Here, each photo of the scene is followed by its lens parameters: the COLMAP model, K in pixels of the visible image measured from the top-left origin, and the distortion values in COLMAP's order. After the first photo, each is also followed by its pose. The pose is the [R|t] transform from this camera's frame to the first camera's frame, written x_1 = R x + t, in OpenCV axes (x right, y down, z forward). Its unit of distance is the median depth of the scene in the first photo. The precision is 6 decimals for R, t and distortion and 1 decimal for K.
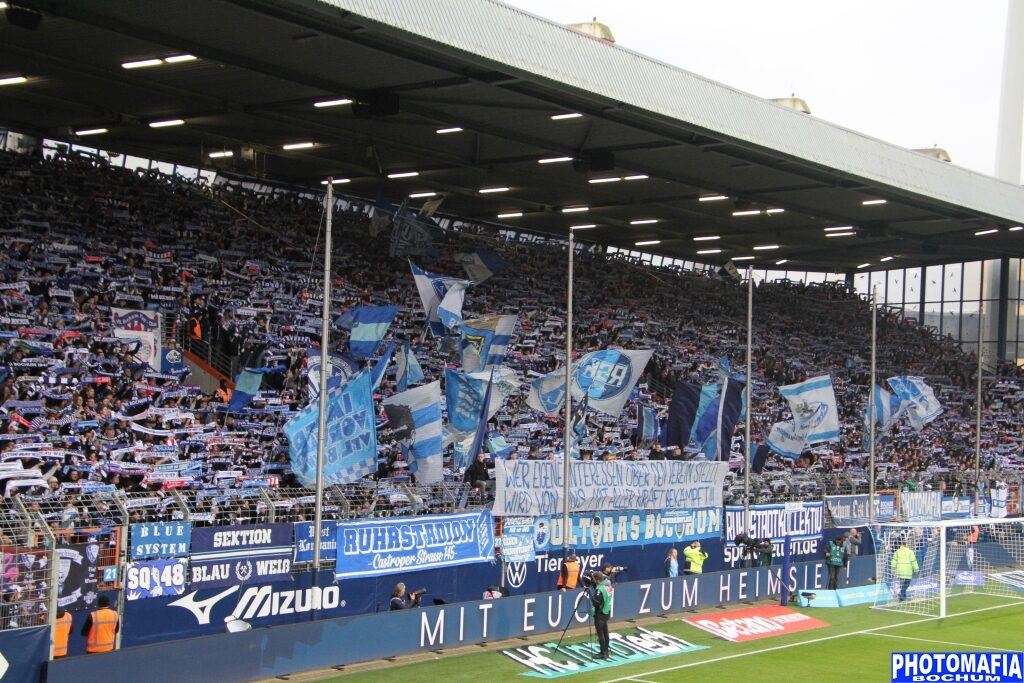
lens RADIAL K [[1703.3, 0, 509.2], [0, 1703.3, 375.9], [0, 0, 1]] dist [0.346343, 0.142531]
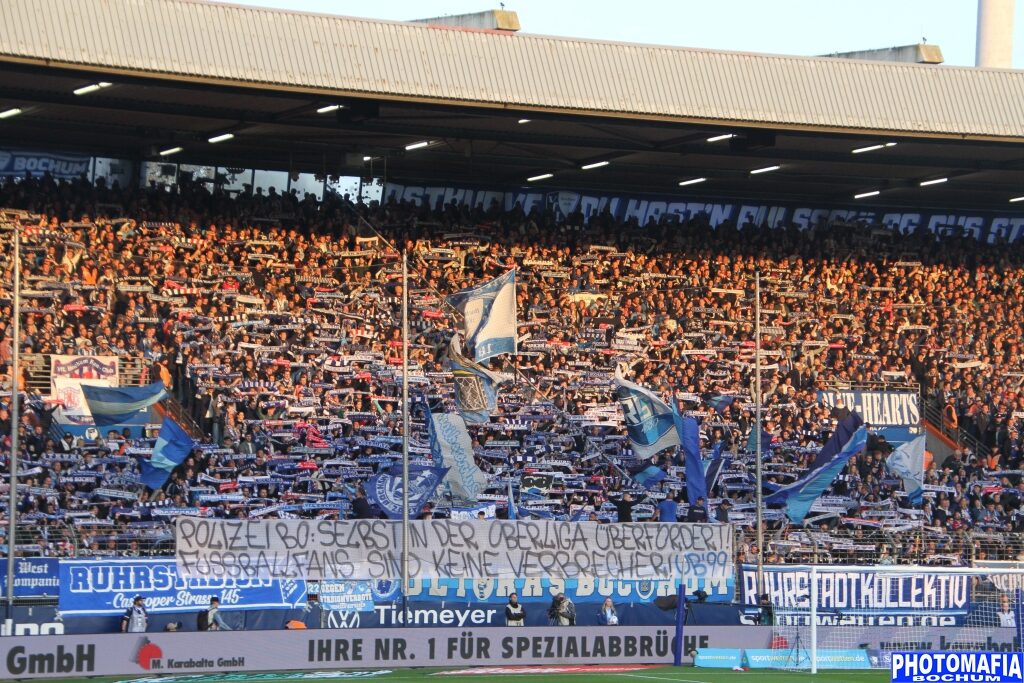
lens RADIAL K [[3384.9, 0, 513.7], [0, 3384.9, 389.8], [0, 0, 1]] dist [1.230121, 0.235726]
pose [[0.899143, -0.036354, -0.436143, 0.991222], [0.026235, 0.999229, -0.029202, 0.049596], [0.436868, 0.014815, 0.899404, -0.694225]]
